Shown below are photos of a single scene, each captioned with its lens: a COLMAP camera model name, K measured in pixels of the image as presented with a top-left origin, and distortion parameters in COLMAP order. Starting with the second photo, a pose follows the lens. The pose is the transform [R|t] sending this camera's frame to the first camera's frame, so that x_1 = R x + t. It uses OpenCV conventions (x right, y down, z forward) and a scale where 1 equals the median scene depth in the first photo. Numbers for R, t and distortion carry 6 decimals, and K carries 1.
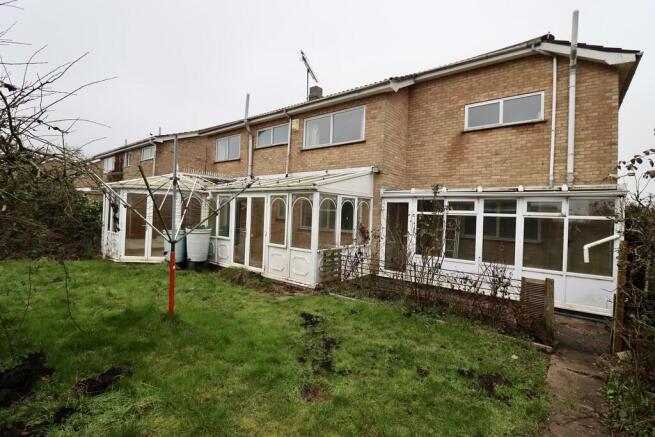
lens RADIAL K [[306.8, 0, 332.5], [0, 306.8, 215.2], [0, 0, 1]] dist [-0.000852, -0.001823]
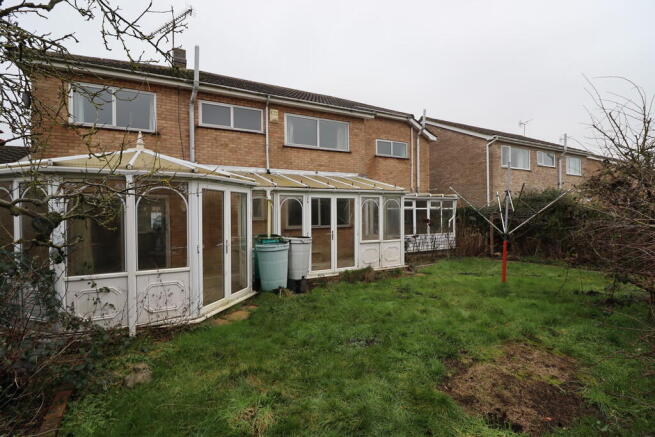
lens RADIAL K [[306.8, 0, 333.2], [0, 306.8, 216.9], [0, 0, 1]] dist [-0.000852, -0.001823]
pose [[0.384430, -0.057243, 0.921378, -1.182865], [0.023305, 0.998359, 0.052302, -0.051445], [-0.922860, 0.001366, 0.385133, 0.642412]]
